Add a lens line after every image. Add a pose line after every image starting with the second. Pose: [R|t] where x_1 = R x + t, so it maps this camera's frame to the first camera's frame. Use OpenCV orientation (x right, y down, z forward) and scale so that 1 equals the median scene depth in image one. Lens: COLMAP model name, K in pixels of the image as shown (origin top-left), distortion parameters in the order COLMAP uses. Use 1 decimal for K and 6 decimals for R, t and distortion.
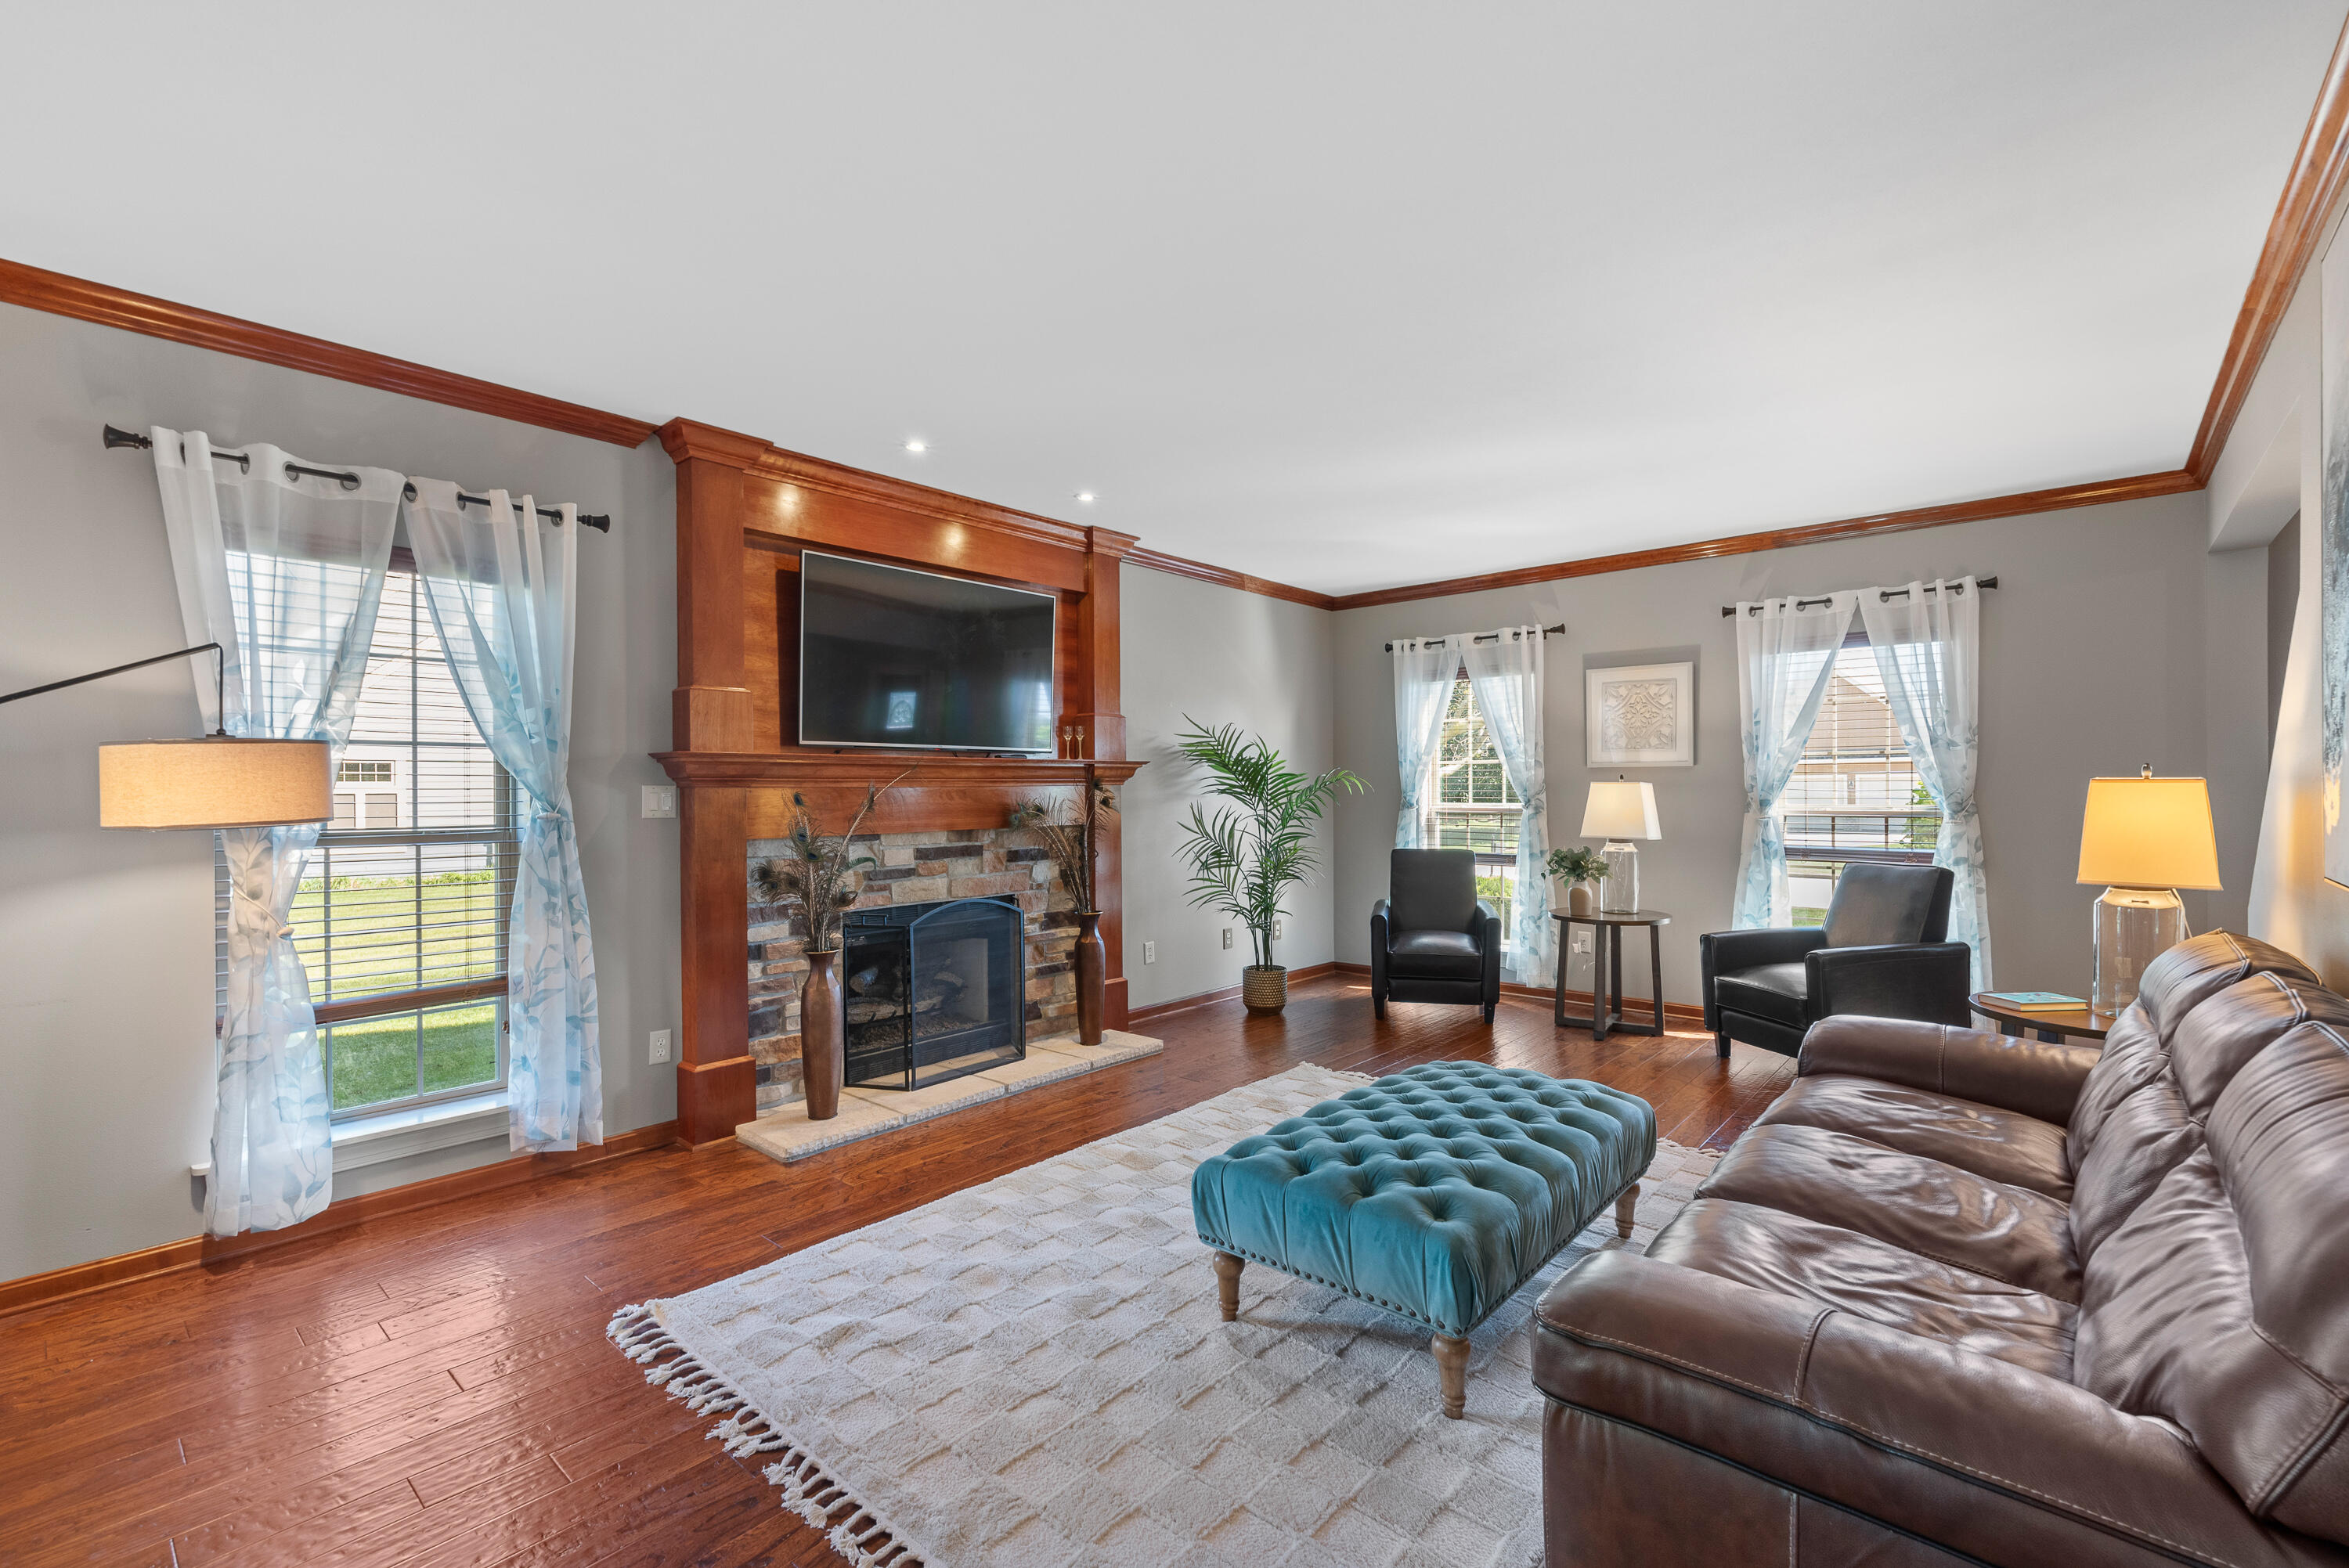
lens RADIAL K [[1010.9, 0, 1186.1], [0, 1010.9, 792.7], [0, 0, 1]] dist [0.001844, 0.000537]
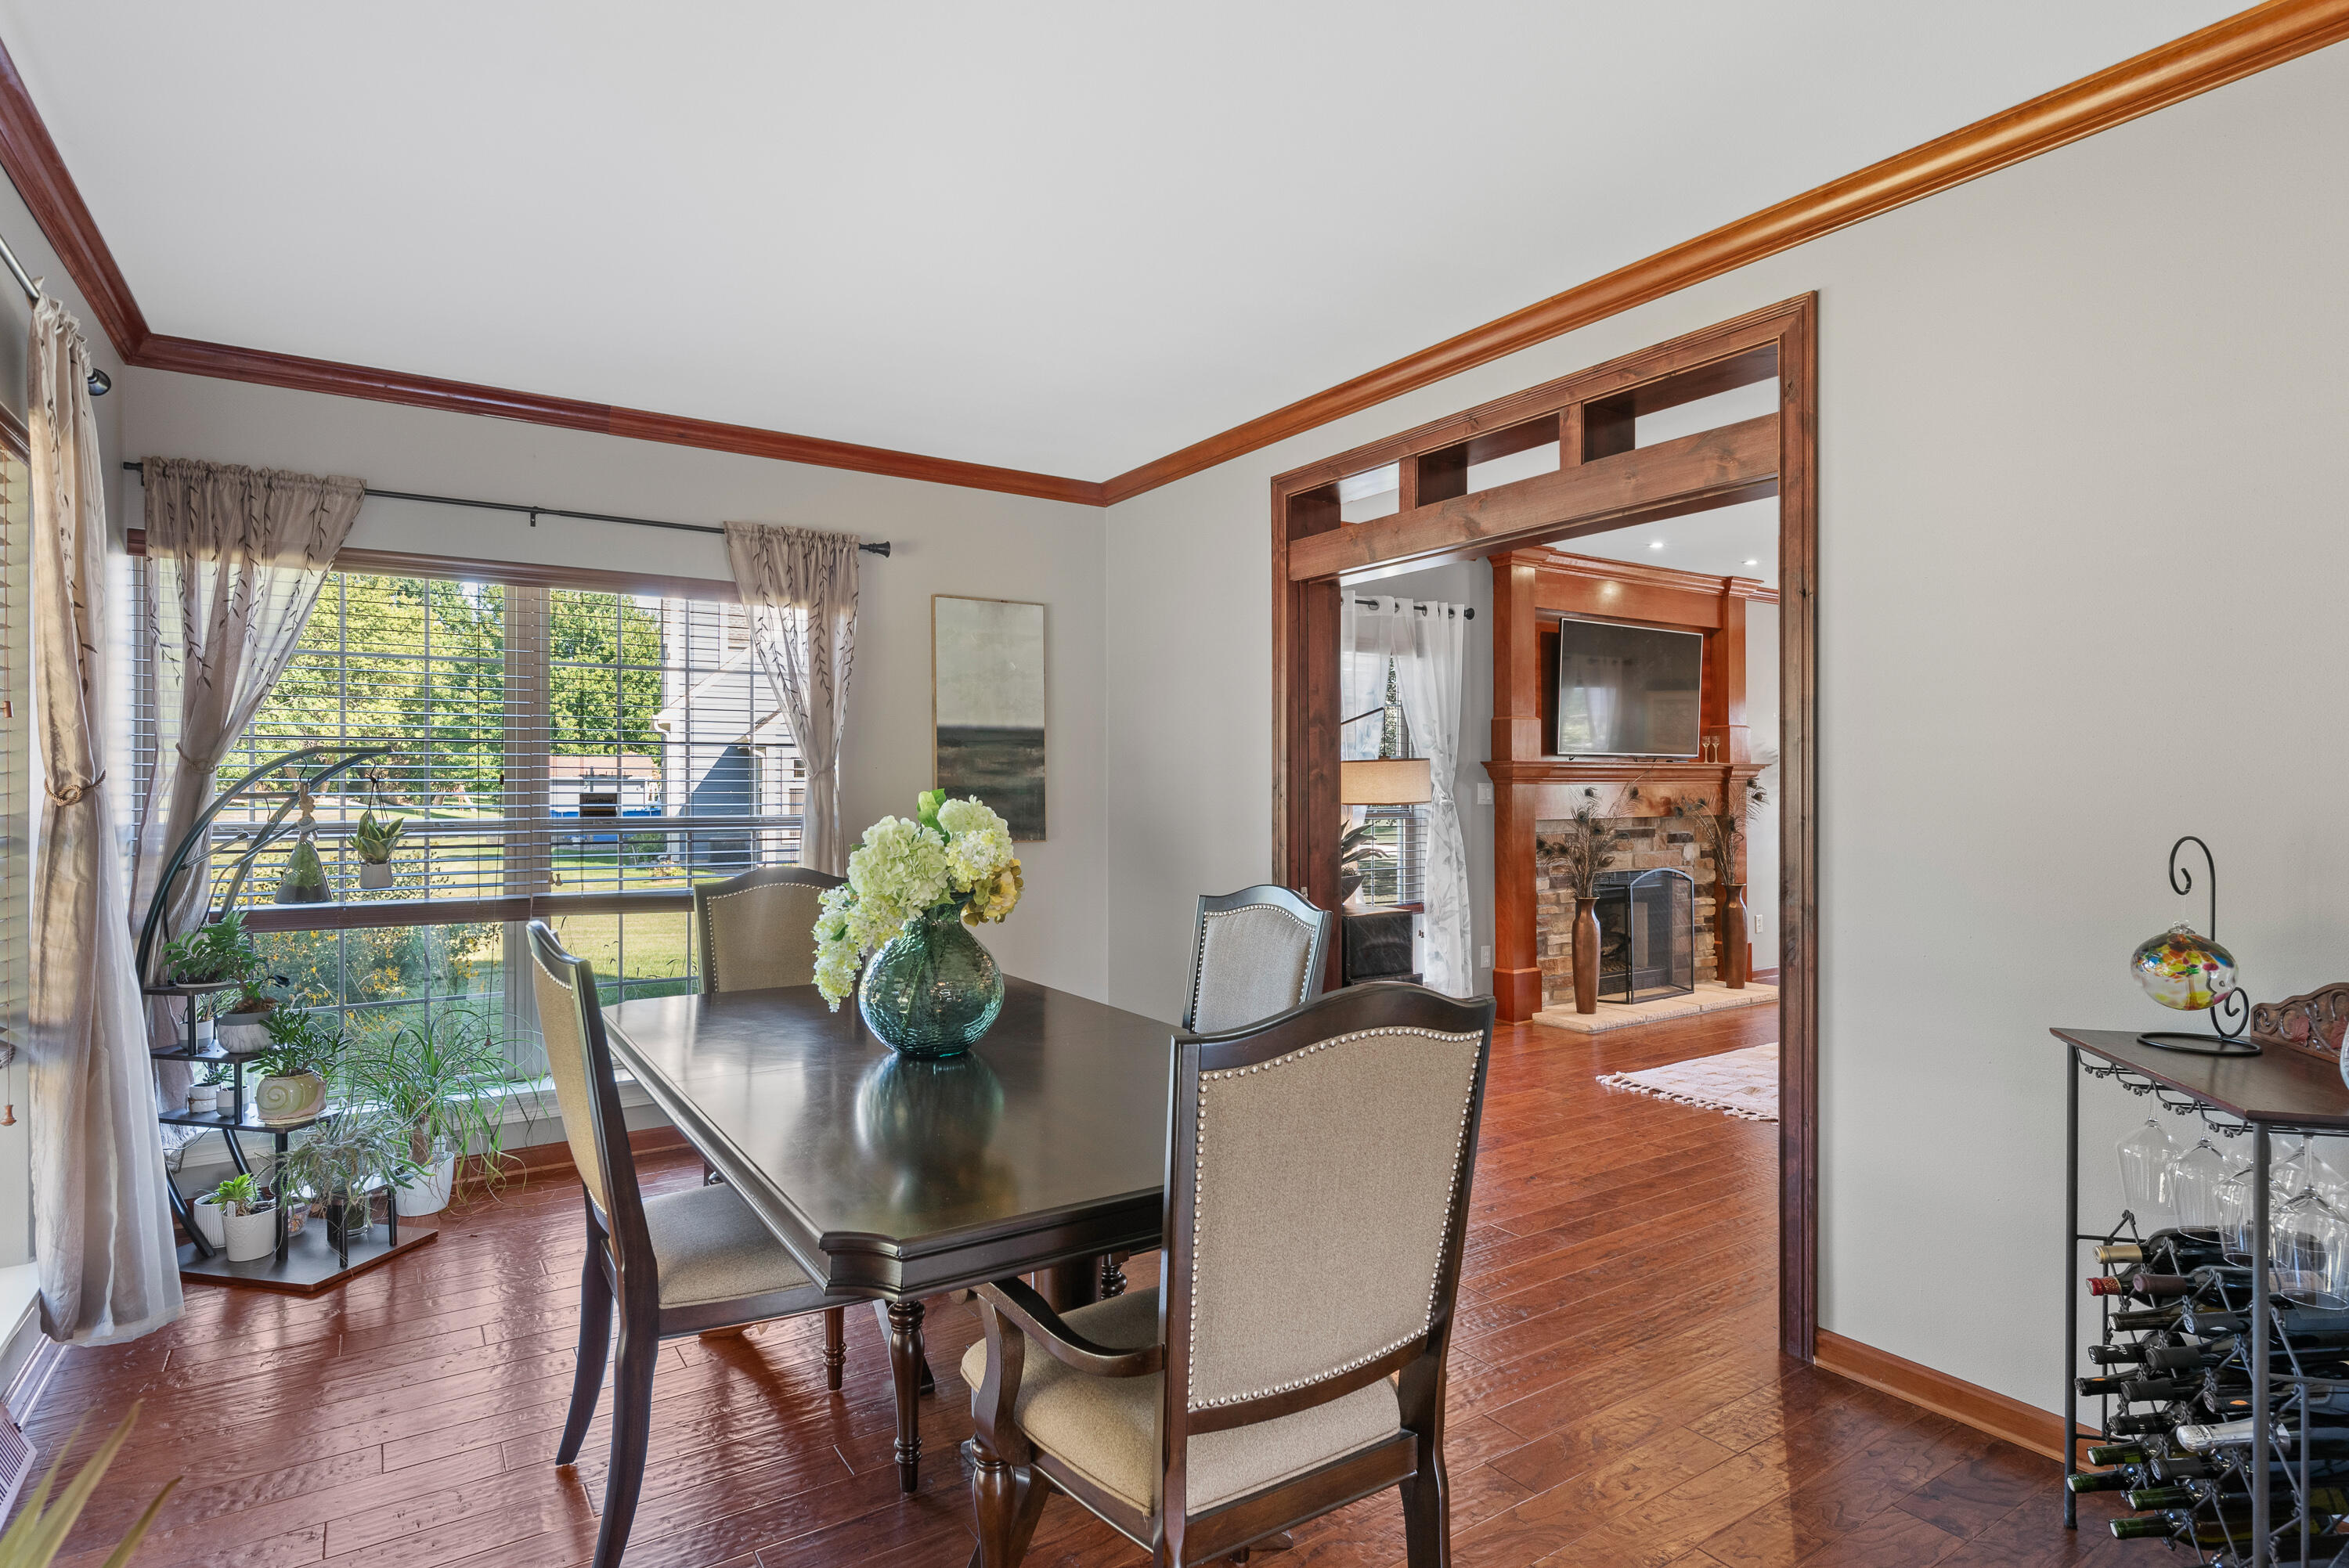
lens RADIAL K [[1201.5, 0, 1173.8], [0, 1201.5, 786.9], [0, 0, 1]] dist [-0.002394, 0.001930]
pose [[0.961266, 0.002936, -0.275608, -0.347471], [-0.003994, 0.999987, -0.003280, 0.004735], [0.275595, 0.004253, 0.961264, -0.617609]]
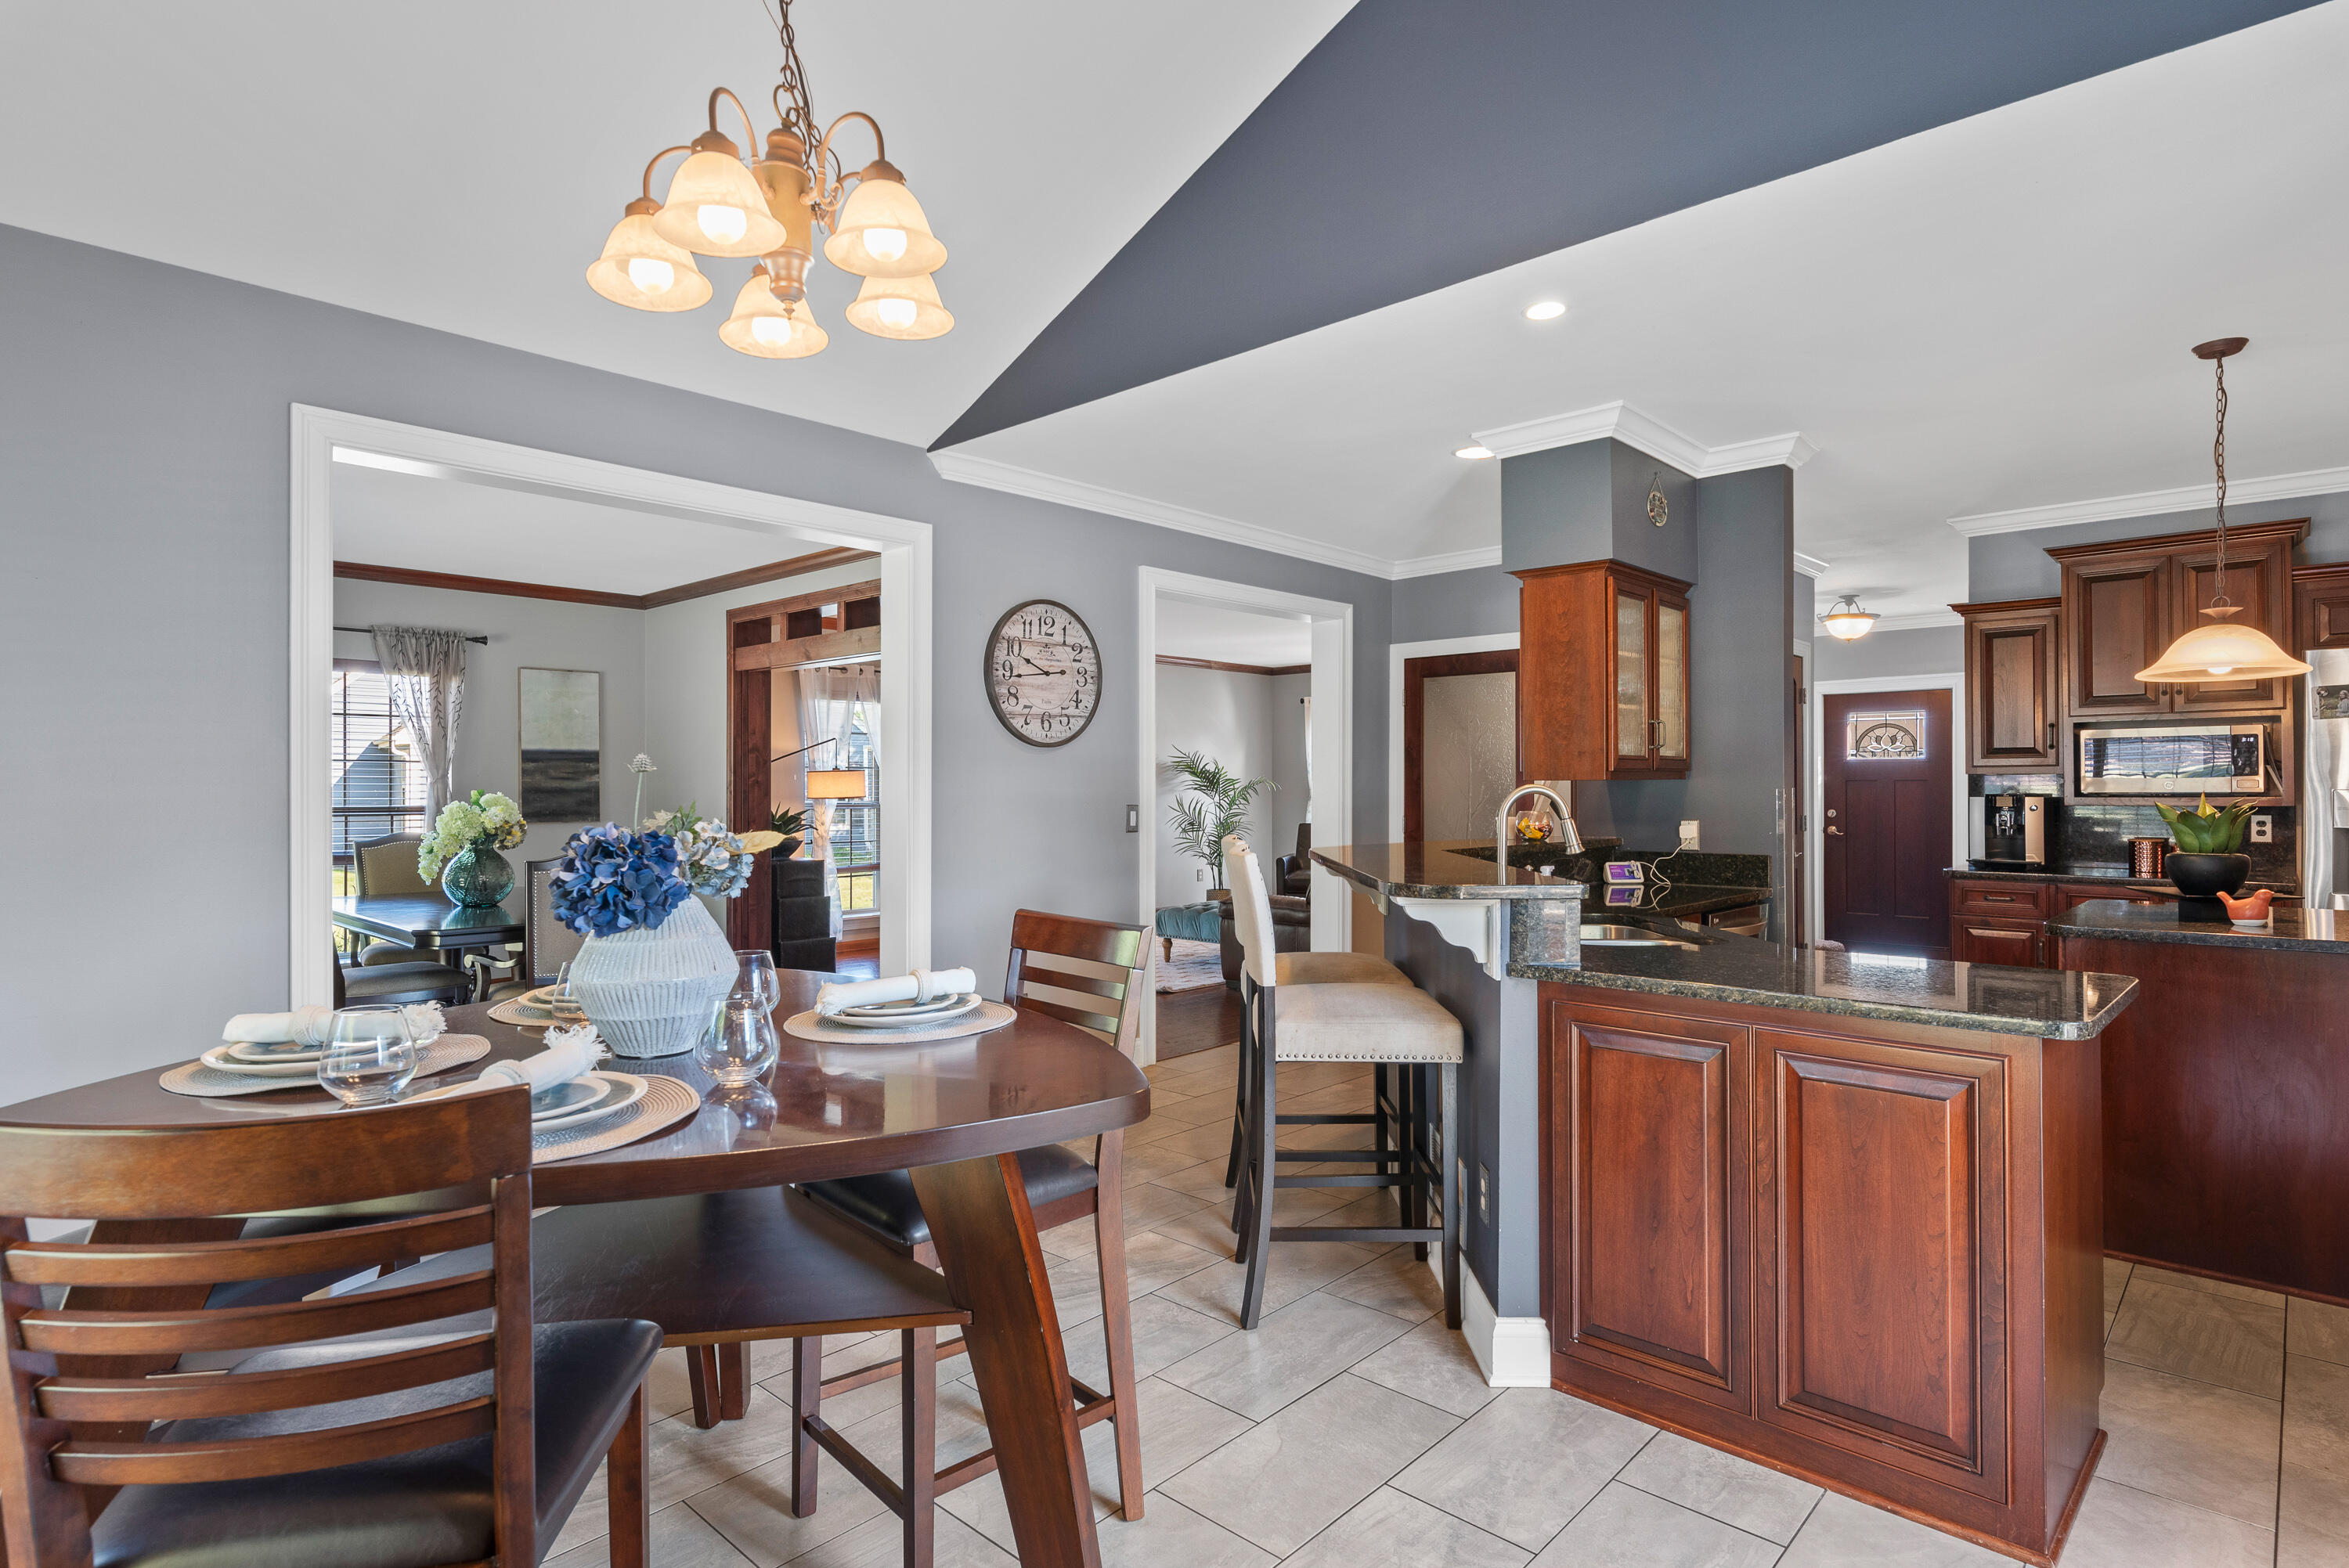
lens RADIAL K [[1201.5, 0, 1188.7], [0, 1201.5, 778.9], [0, 0, 1]] dist [-0.002394, 0.001930]
pose [[0.999463, 0.002746, -0.032659, 0.107416], [-0.003088, 0.999941, -0.010417, 0.004474], [0.032628, 0.010512, 0.999412, -1.251252]]
